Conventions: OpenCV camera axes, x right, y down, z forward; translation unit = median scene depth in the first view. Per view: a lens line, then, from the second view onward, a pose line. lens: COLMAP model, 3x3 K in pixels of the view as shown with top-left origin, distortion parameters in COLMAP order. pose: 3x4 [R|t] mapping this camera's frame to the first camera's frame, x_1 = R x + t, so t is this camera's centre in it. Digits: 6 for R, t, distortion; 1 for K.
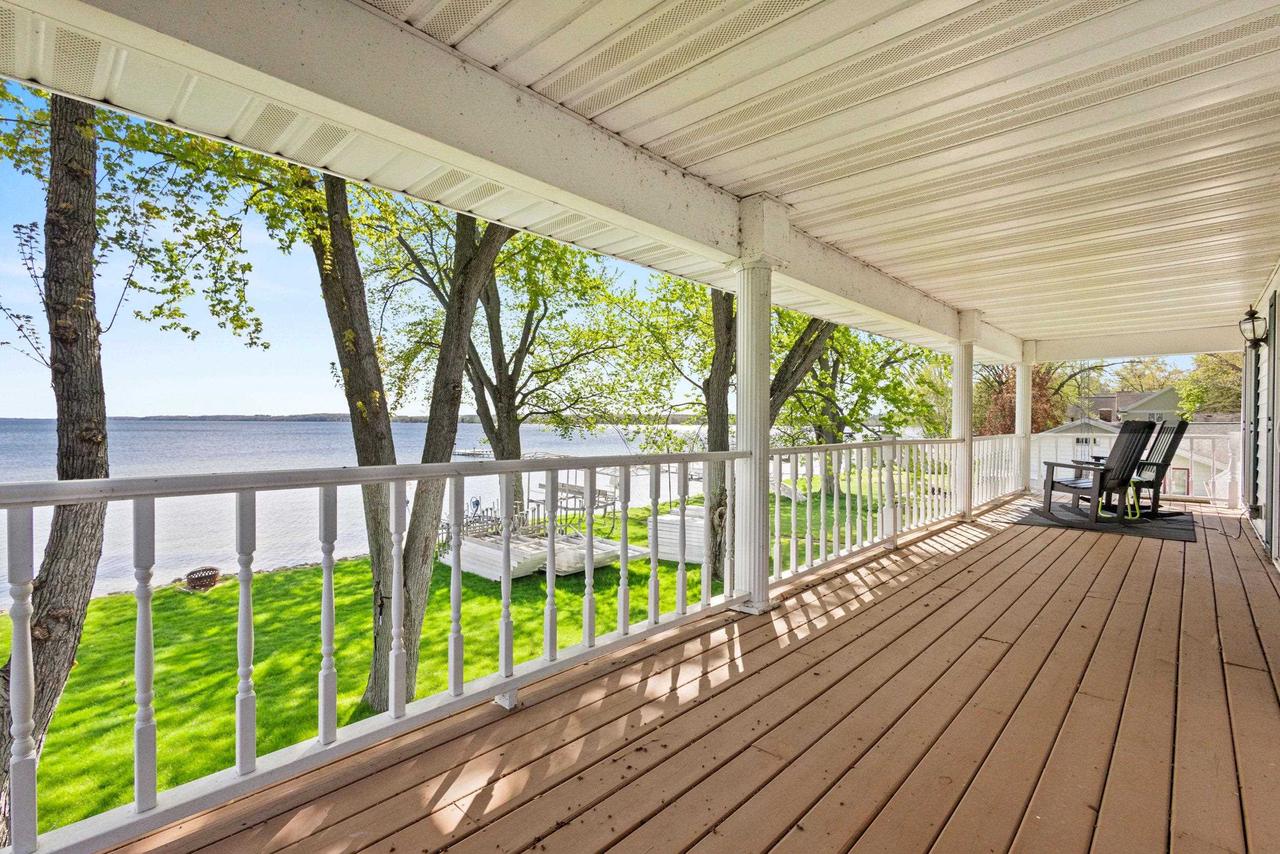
lens RADIAL K [[585.5, 0, 640.0], [0, 585.5, 427.0], [0, 0, 1]] dist [0.008751, 0.000059]
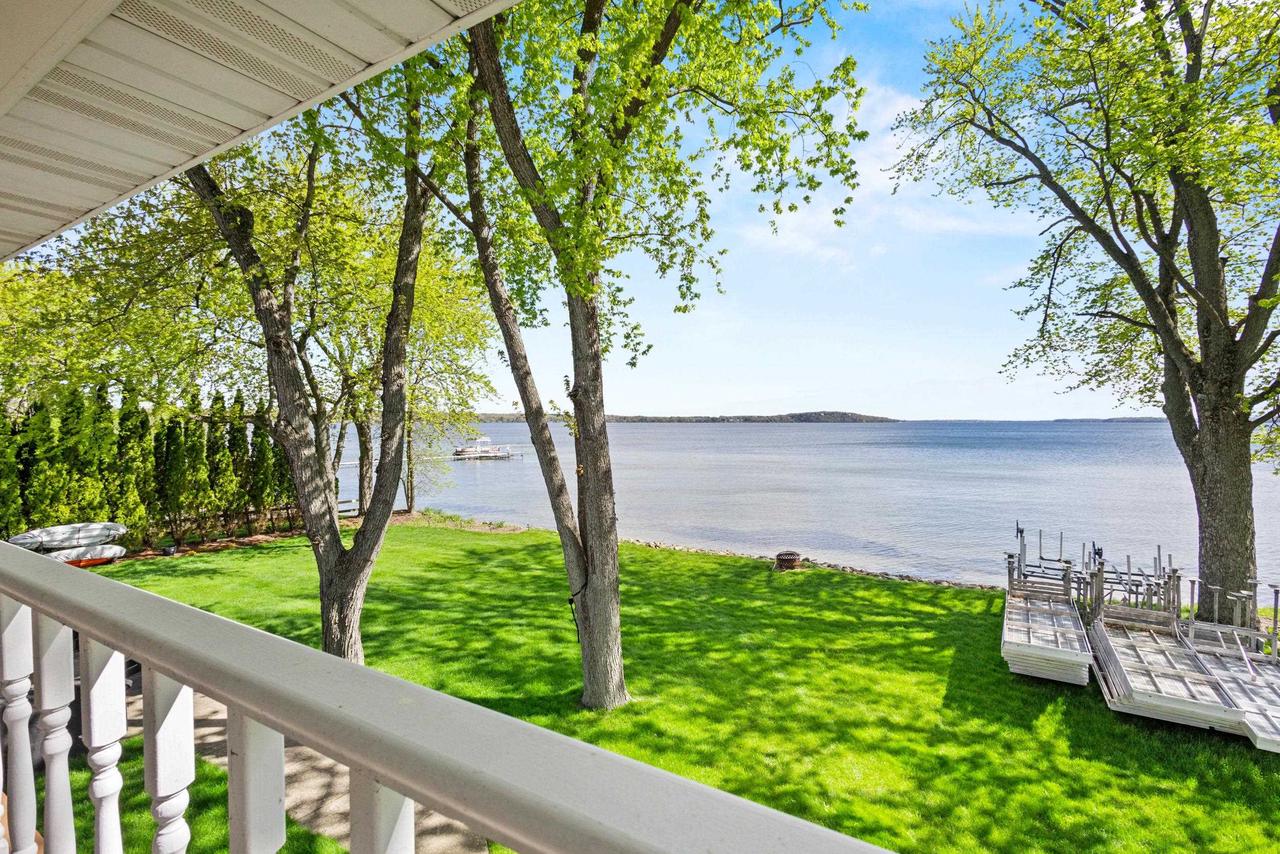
lens RADIAL K [[580.9, 0, 640.0], [0, 580.9, 427.0], [0, 0, 1]] dist [0.011533, -0.000778]
pose [[0.198212, -0.000301, -0.980159, 0.372948], [-0.009328, 0.999954, -0.002194, -0.000167], [0.980115, 0.009577, 0.198200, 0.569092]]
